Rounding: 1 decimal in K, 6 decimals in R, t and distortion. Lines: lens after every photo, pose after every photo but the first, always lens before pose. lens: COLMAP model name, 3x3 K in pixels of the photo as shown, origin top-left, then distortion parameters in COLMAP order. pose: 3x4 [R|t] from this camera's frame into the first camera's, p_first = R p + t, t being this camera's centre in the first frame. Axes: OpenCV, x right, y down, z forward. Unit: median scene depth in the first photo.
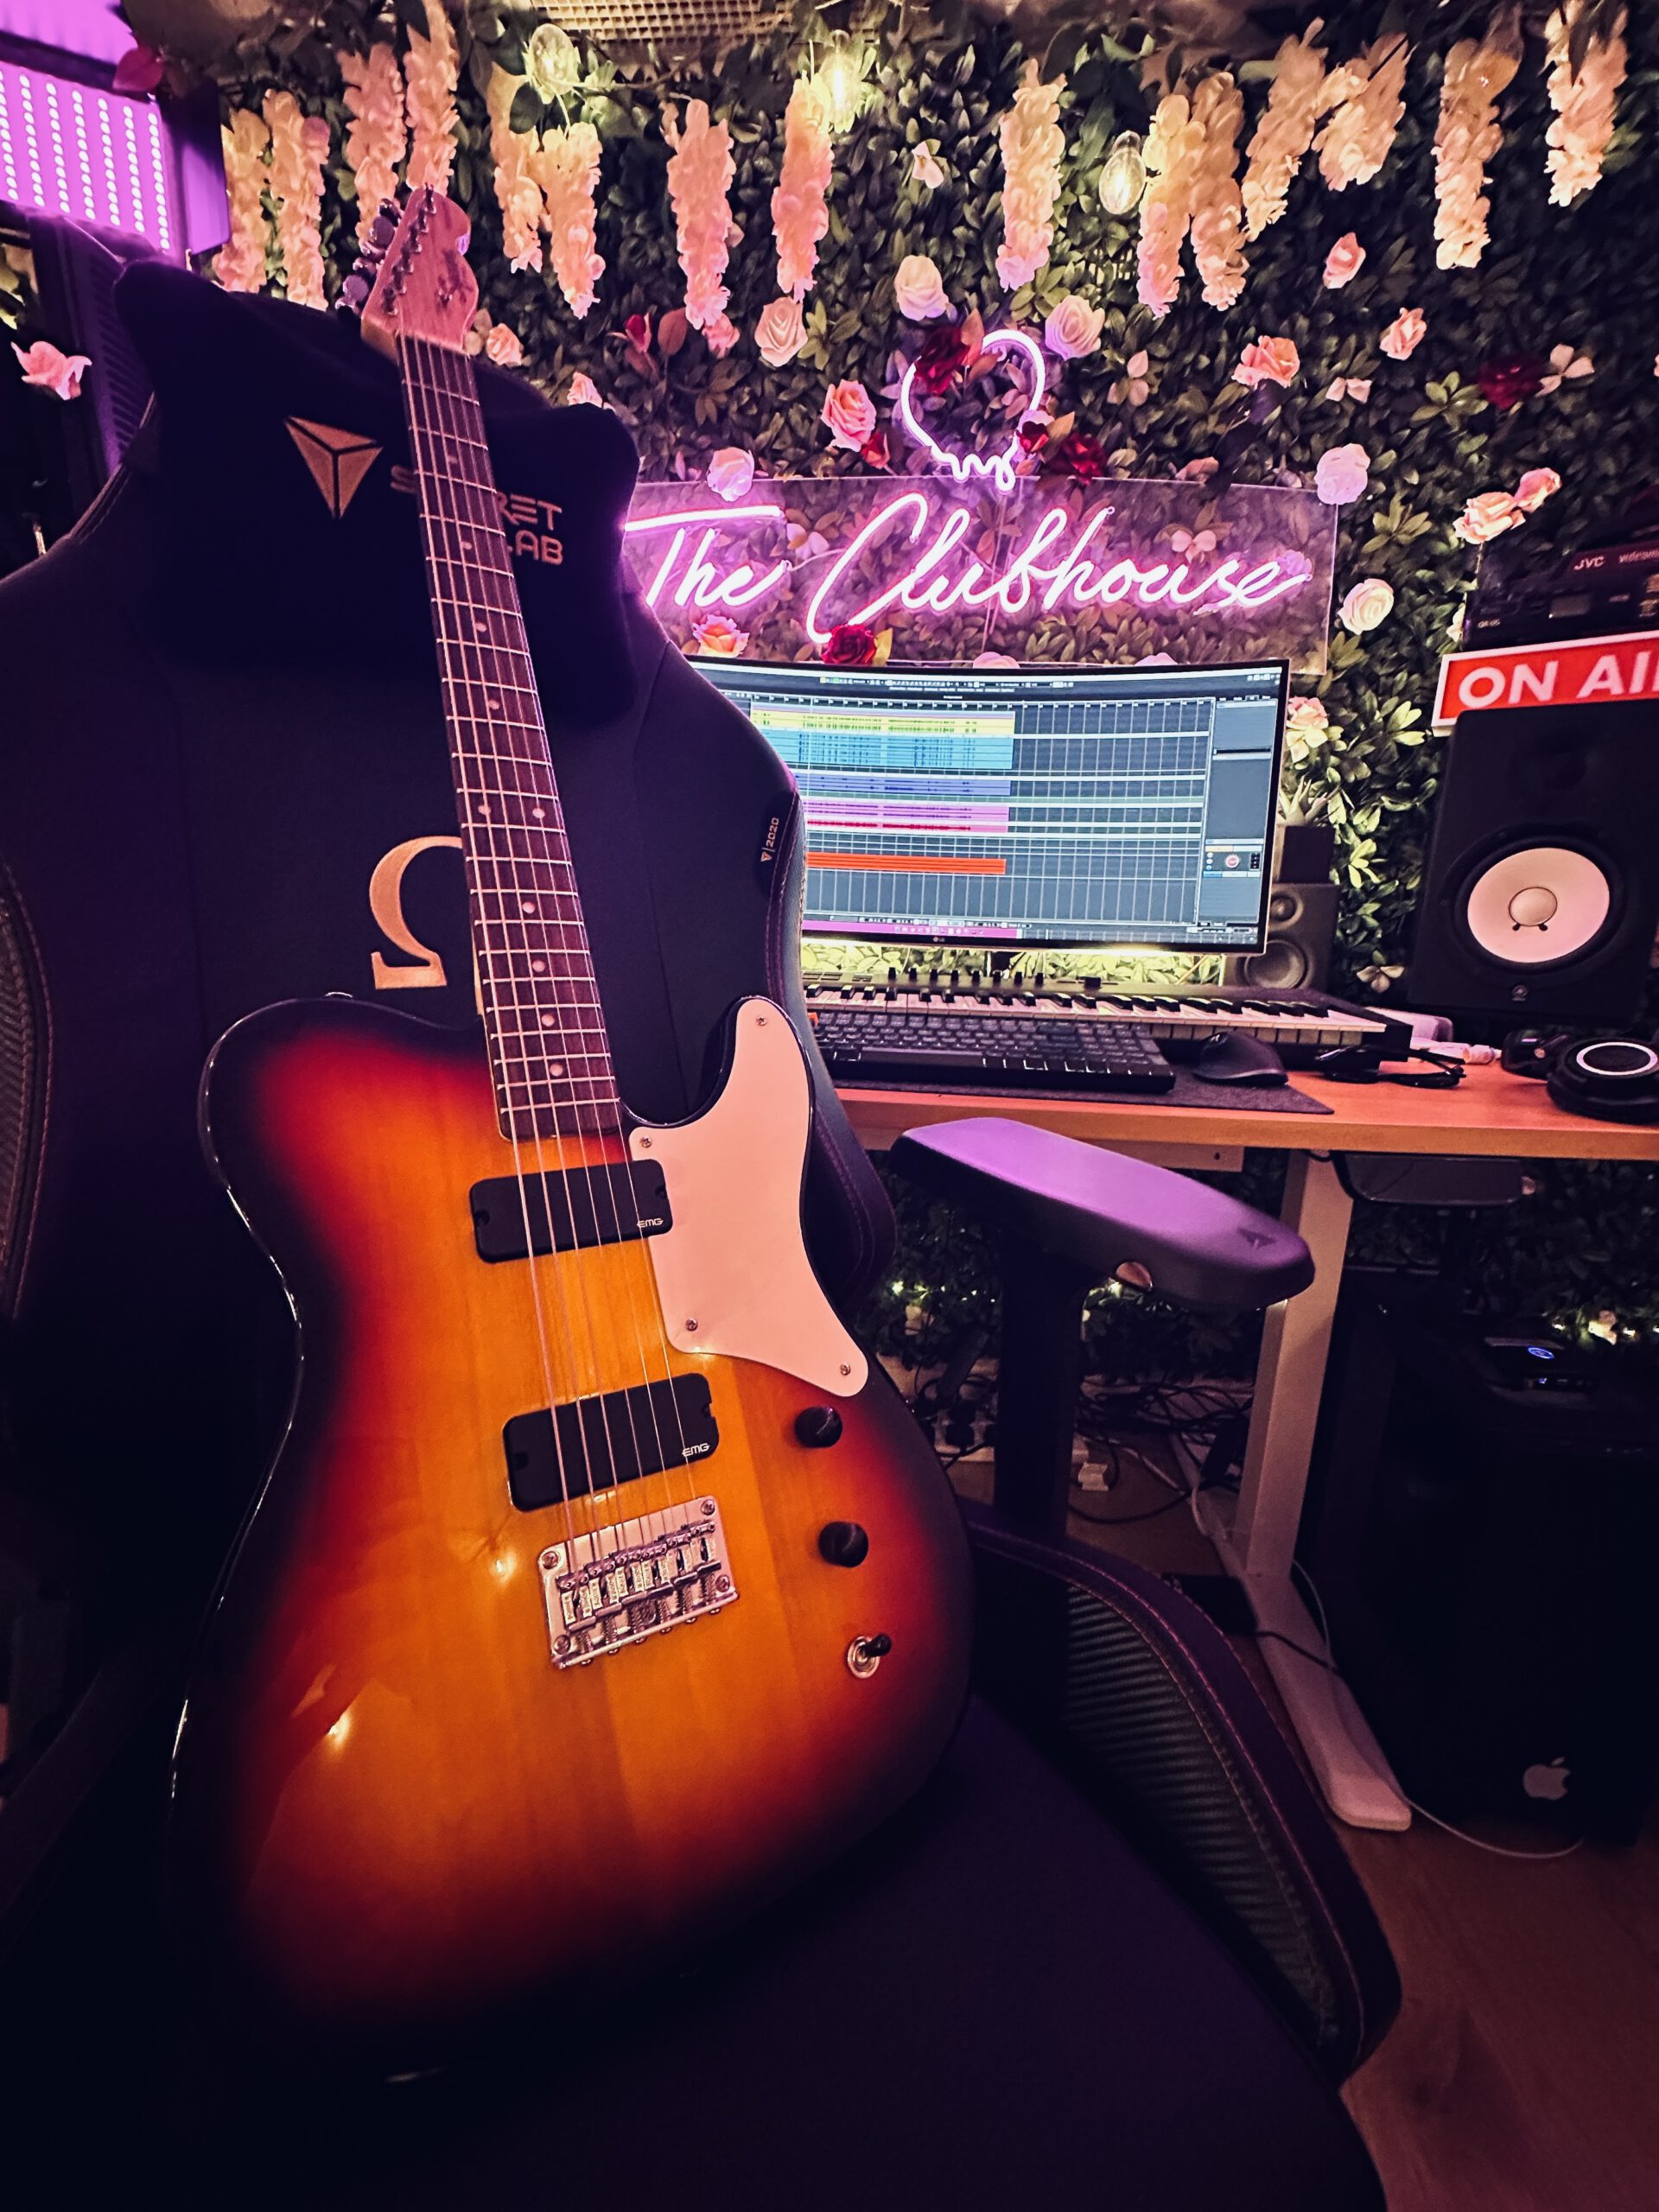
lens RADIAL K [[864.3, 0, 823.0], [0, 864.3, 1109.9], [0, 0, 1]] dist [-0.000880, -0.002514]
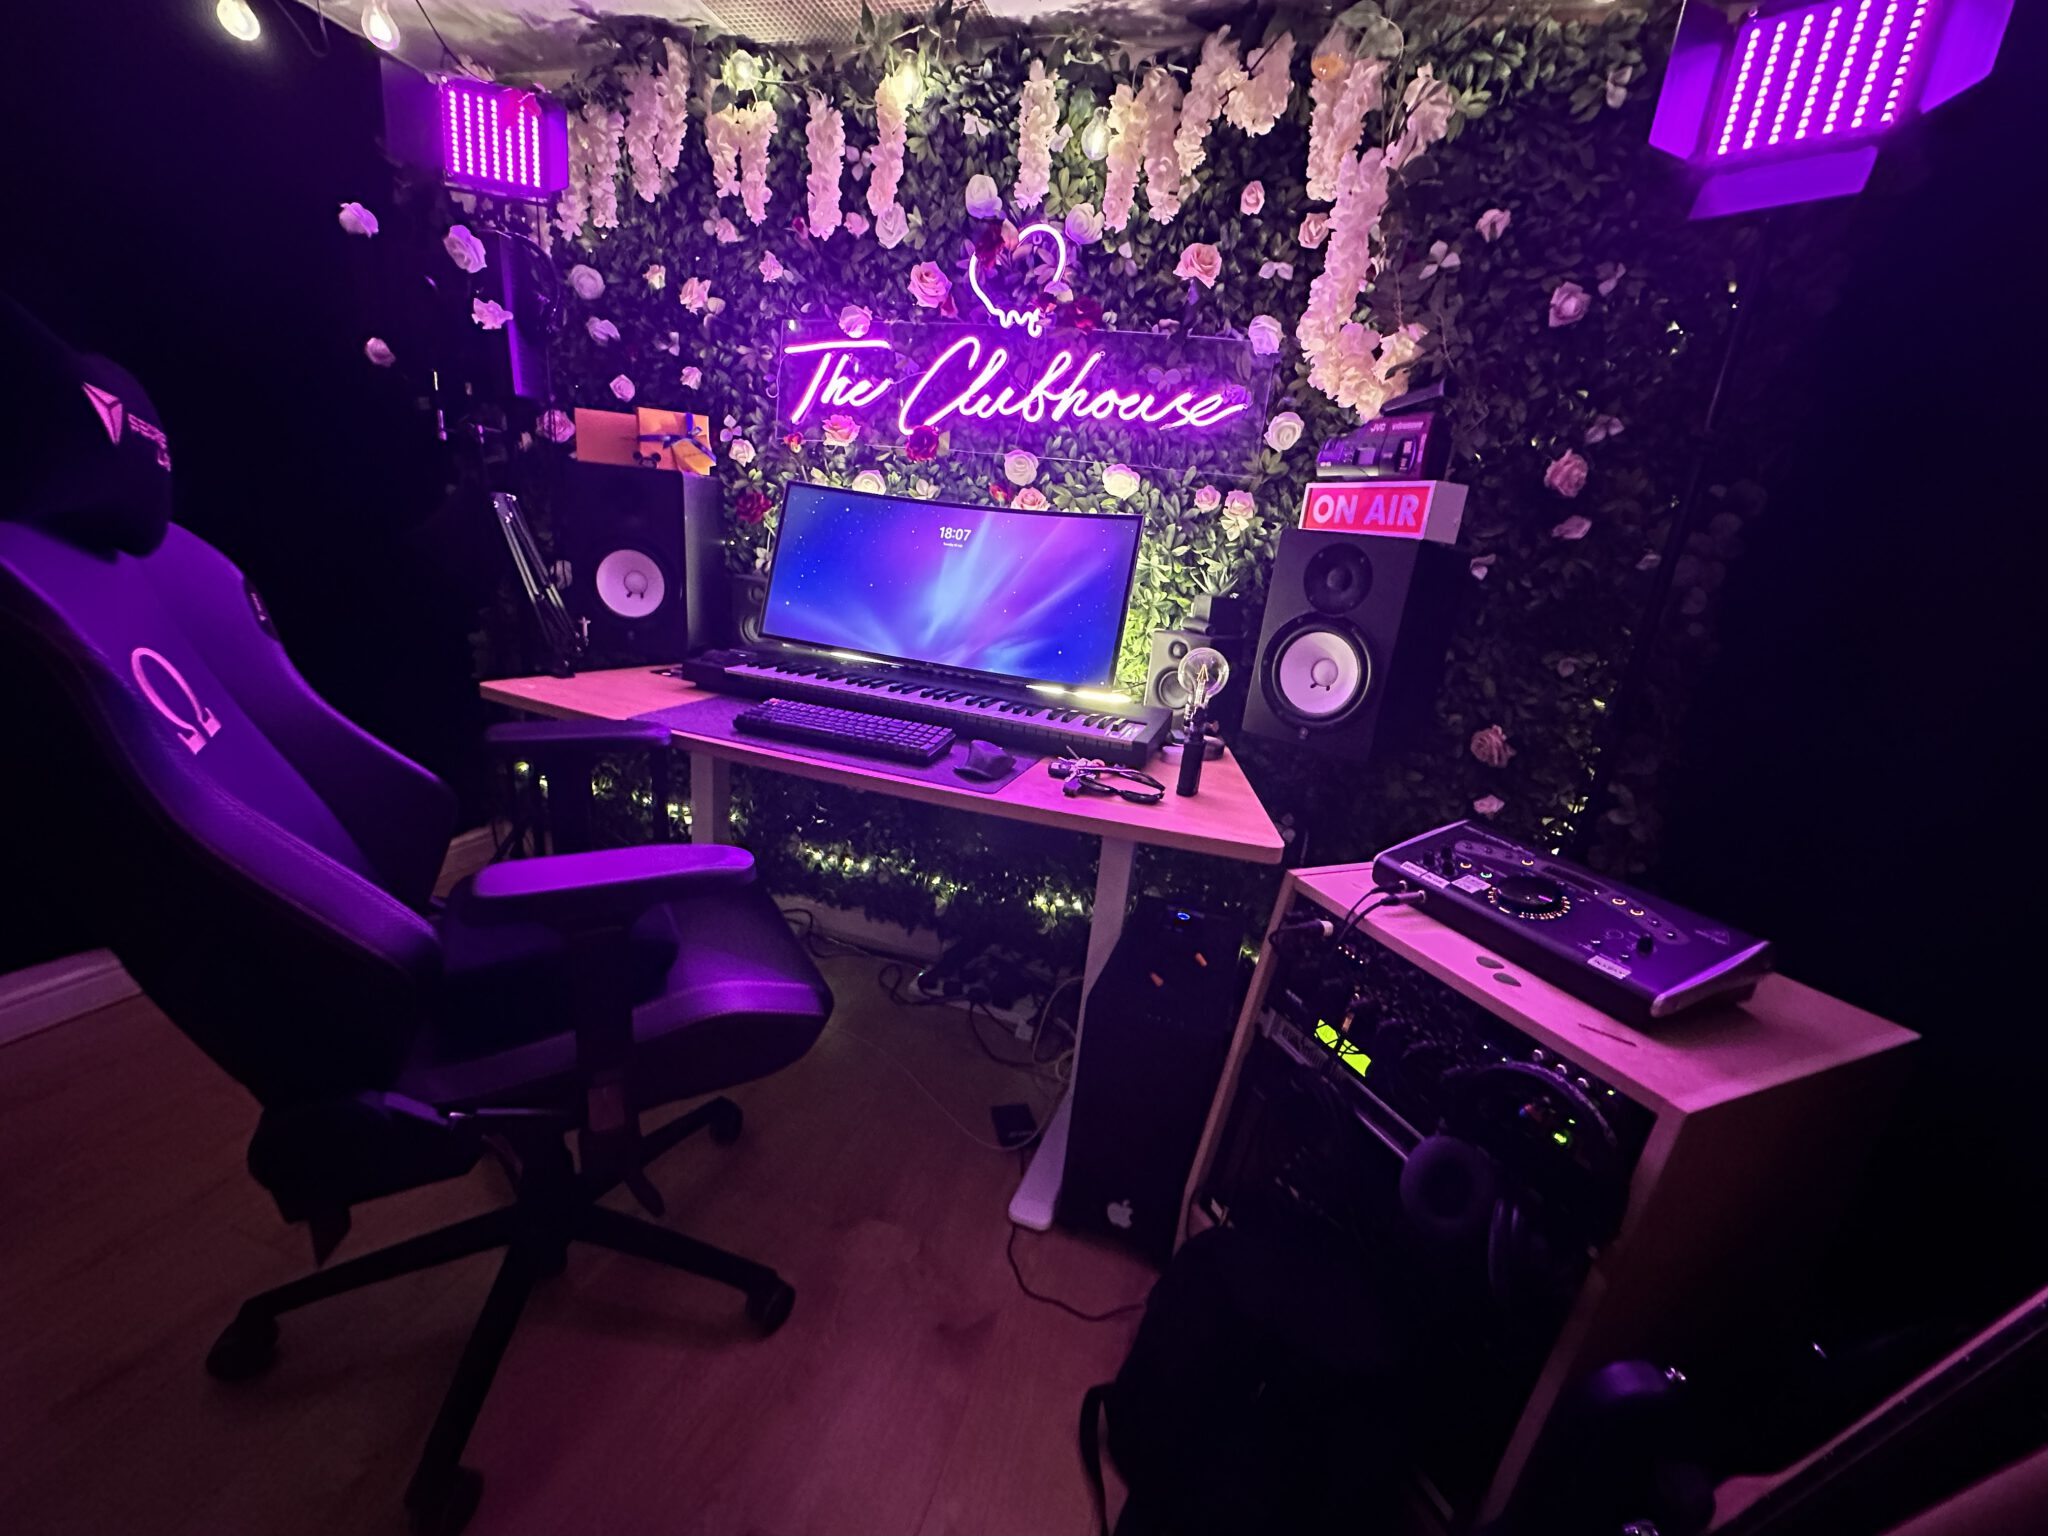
lens RADIAL K [[800.2, 0, 1009.2], [0, 800.2, 776.2], [0, 0, 1]] dist [-0.000880, -0.002514]
pose [[0.970749, 0.132567, -0.200182, 0.541970], [-0.121467, 0.990345, 0.066803, -0.083566], [0.207105, -0.040533, 0.977479, -0.332685]]
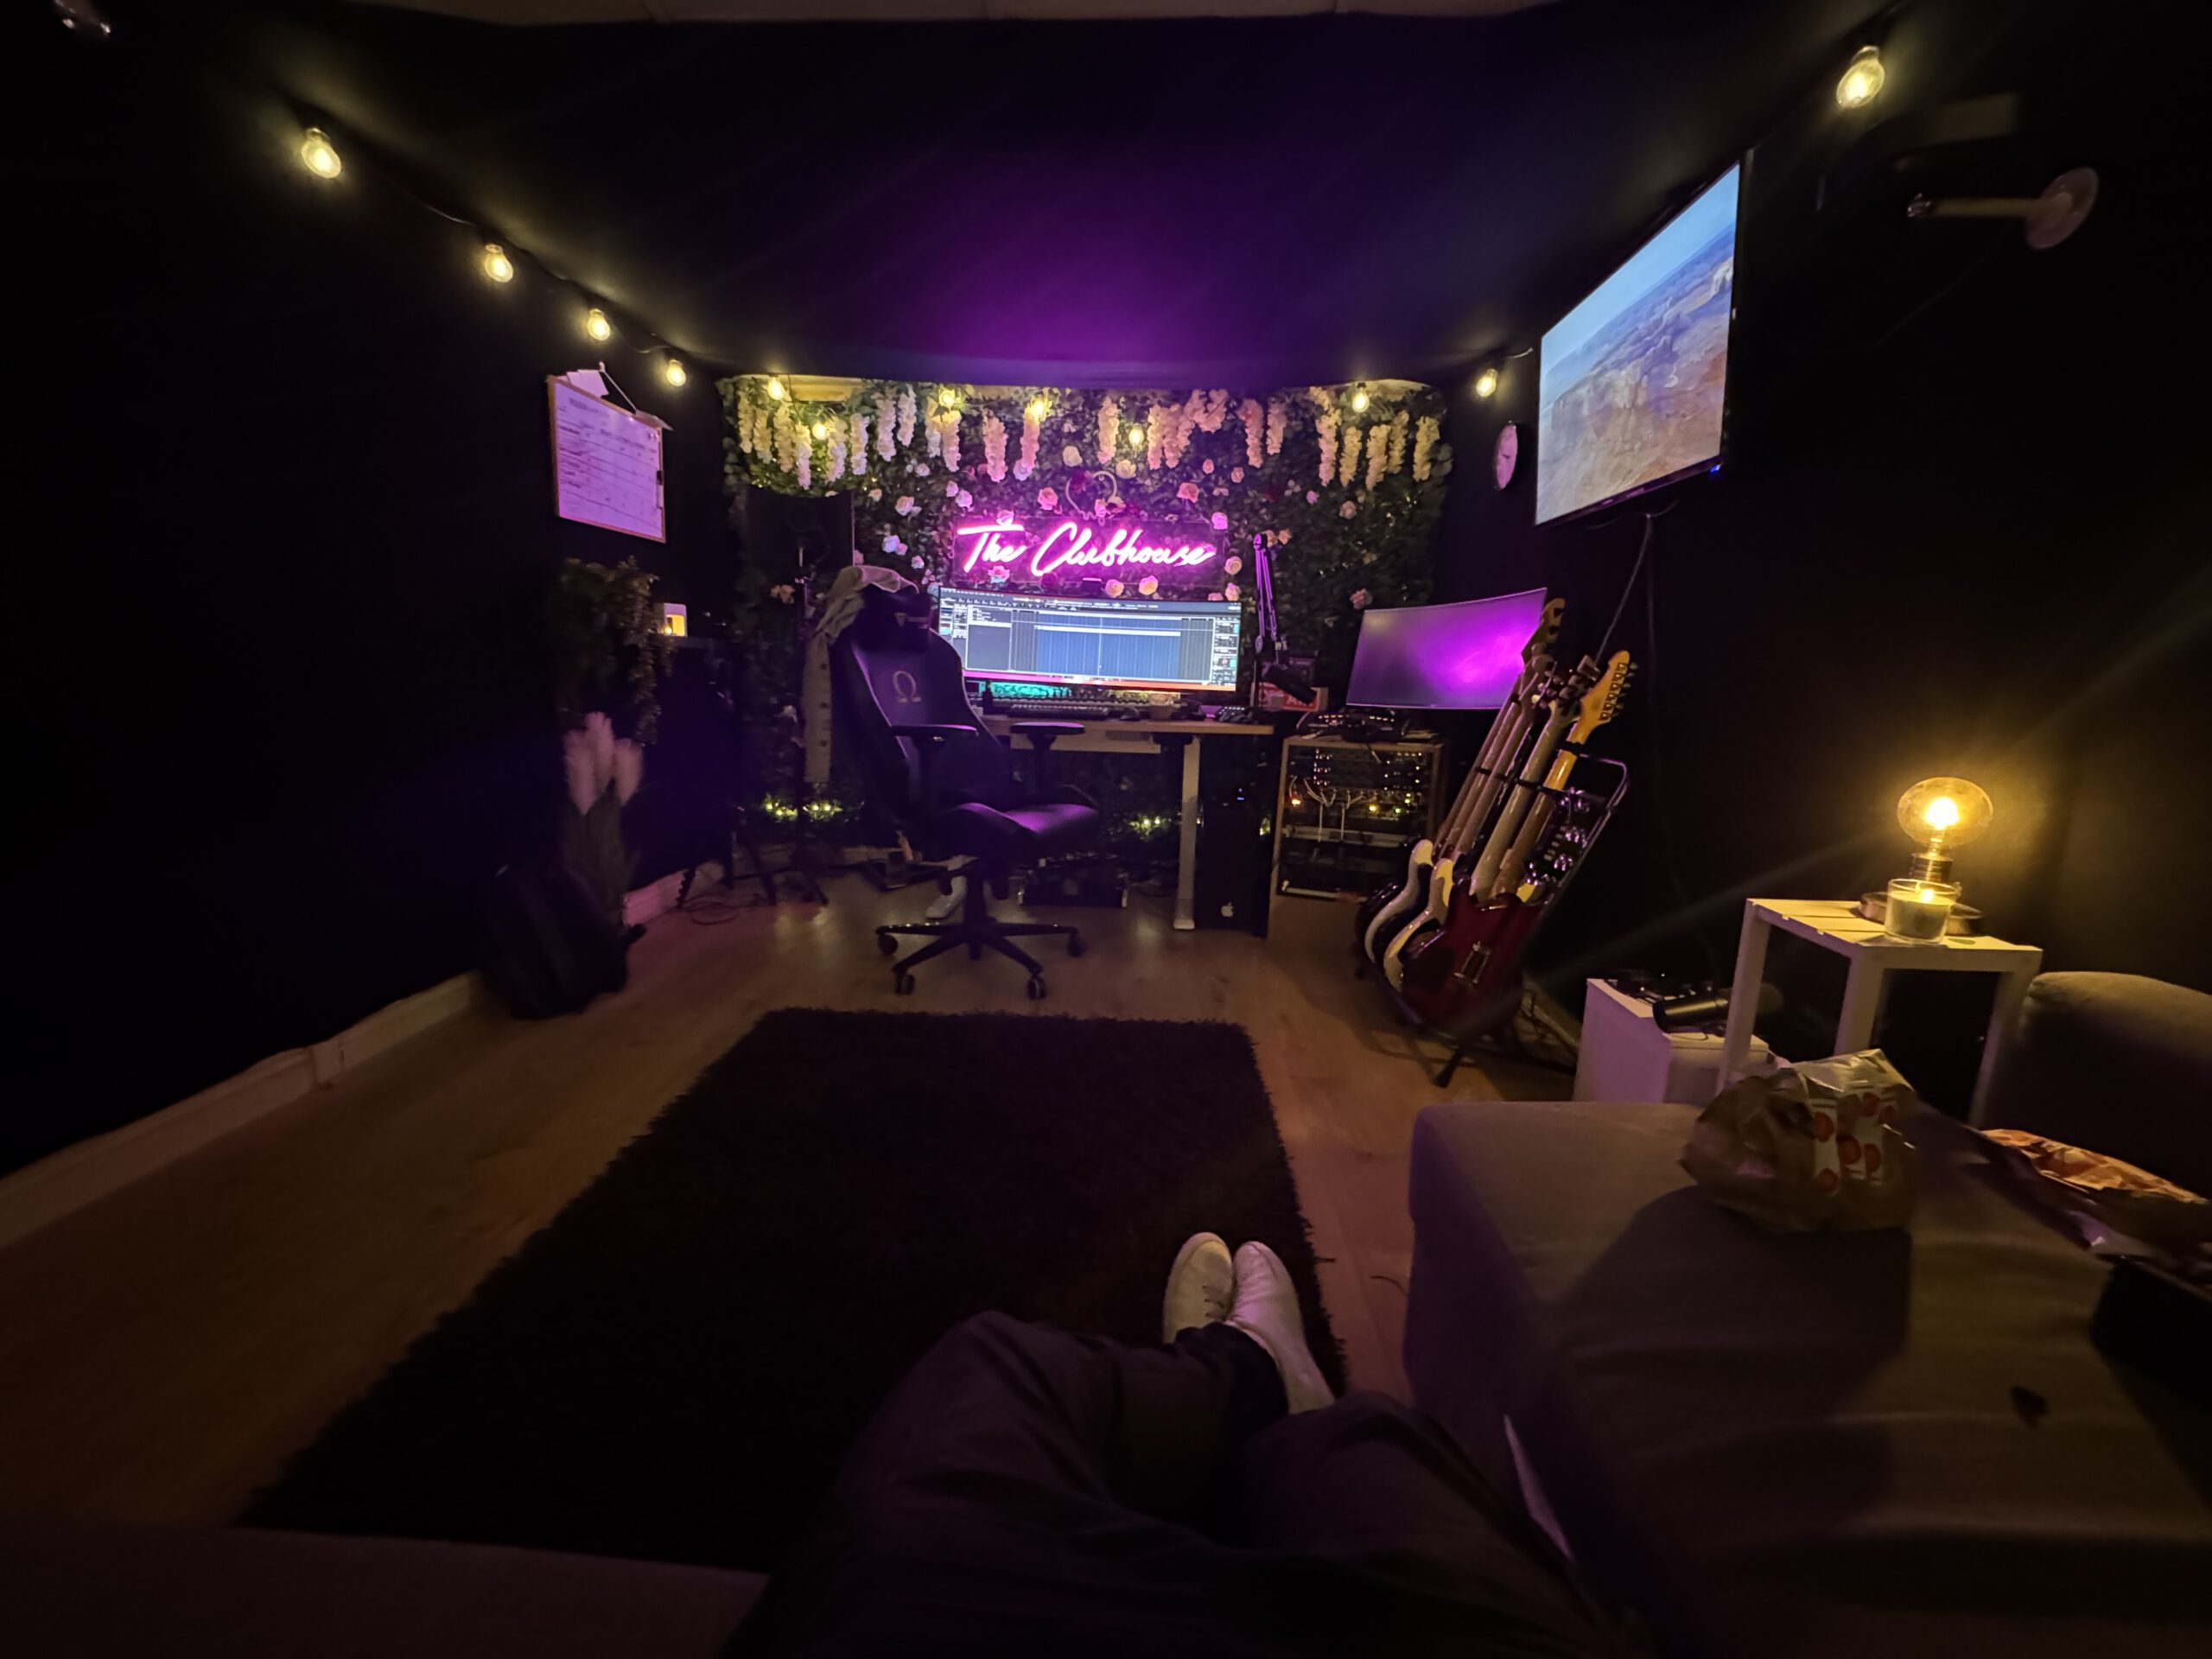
lens RADIAL K [[891.2, 0, 1082.9], [0, 891.2, 831.9], [0, 0, 1]] dist [-0.013304, 0.000056]
pose [[0.999983, -0.003735, 0.004387, 0.129874], [0.003834, 0.999732, -0.022813, 0.344295], [-0.004301, 0.022829, 0.999730, -1.860749]]
